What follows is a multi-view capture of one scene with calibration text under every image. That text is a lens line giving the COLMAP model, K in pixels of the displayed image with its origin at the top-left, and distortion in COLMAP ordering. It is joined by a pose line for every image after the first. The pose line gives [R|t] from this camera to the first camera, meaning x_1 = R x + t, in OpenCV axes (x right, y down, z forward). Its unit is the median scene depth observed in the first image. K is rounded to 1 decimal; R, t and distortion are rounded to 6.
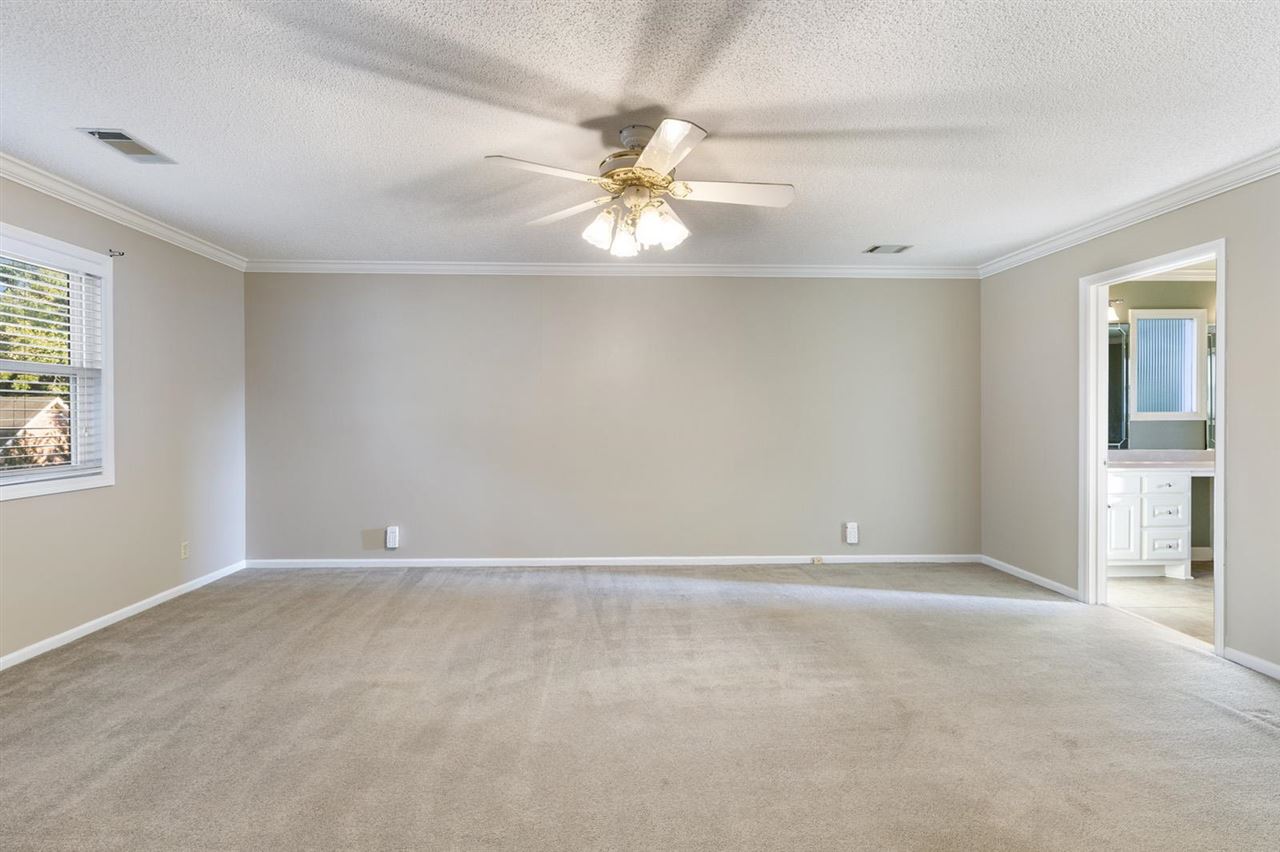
lens RADIAL K [[590.7, 0, 628.8], [0, 590.7, 420.9], [0, 0, 1]] dist [0.007844, -0.000907]
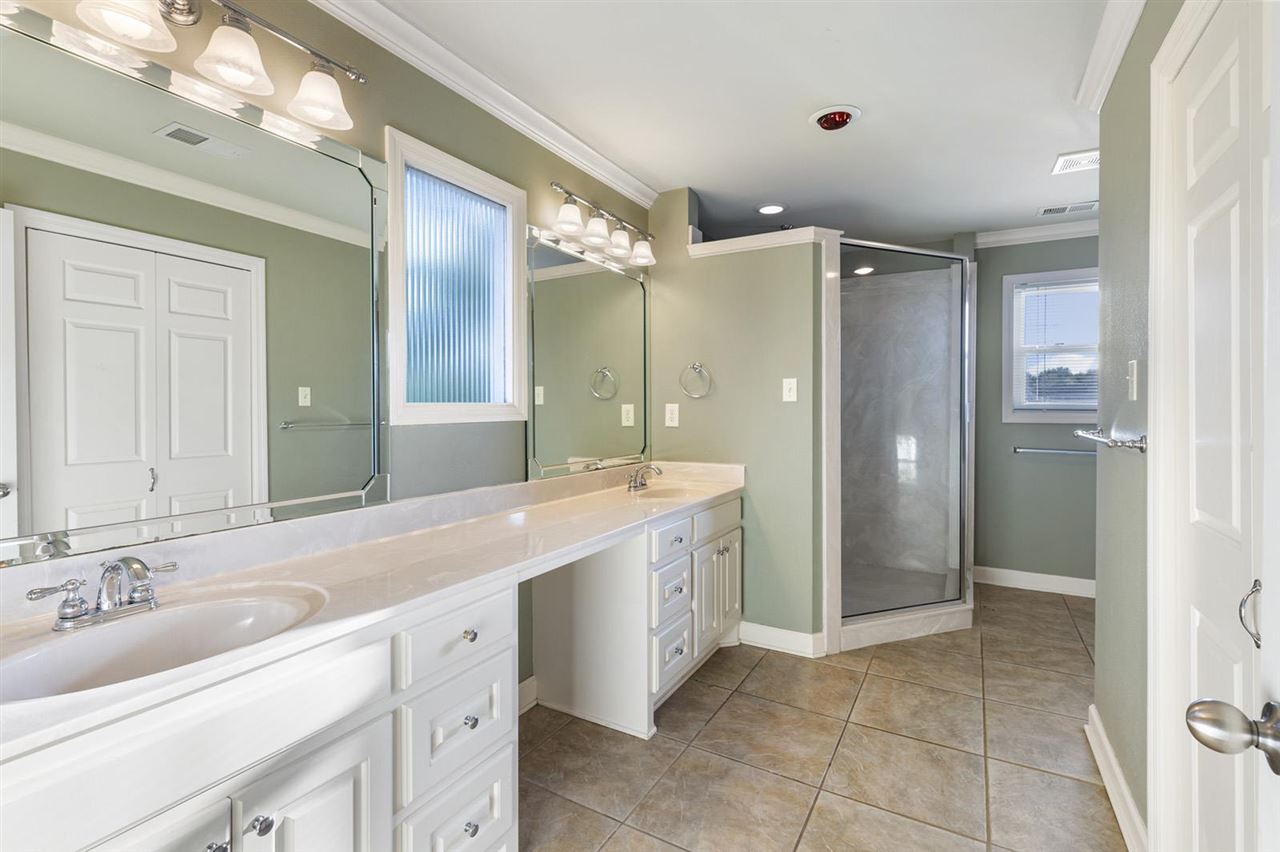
lens RADIAL K [[590.7, 0, 633.1], [0, 590.7, 414.7], [0, 0, 1]] dist [0.007844, -0.000907]
pose [[0.529488, -0.005860, 0.848297, 0.617736], [0.002441, 0.999983, 0.005384, -0.008672], [-0.848314, -0.000780, 0.529493, 0.682212]]
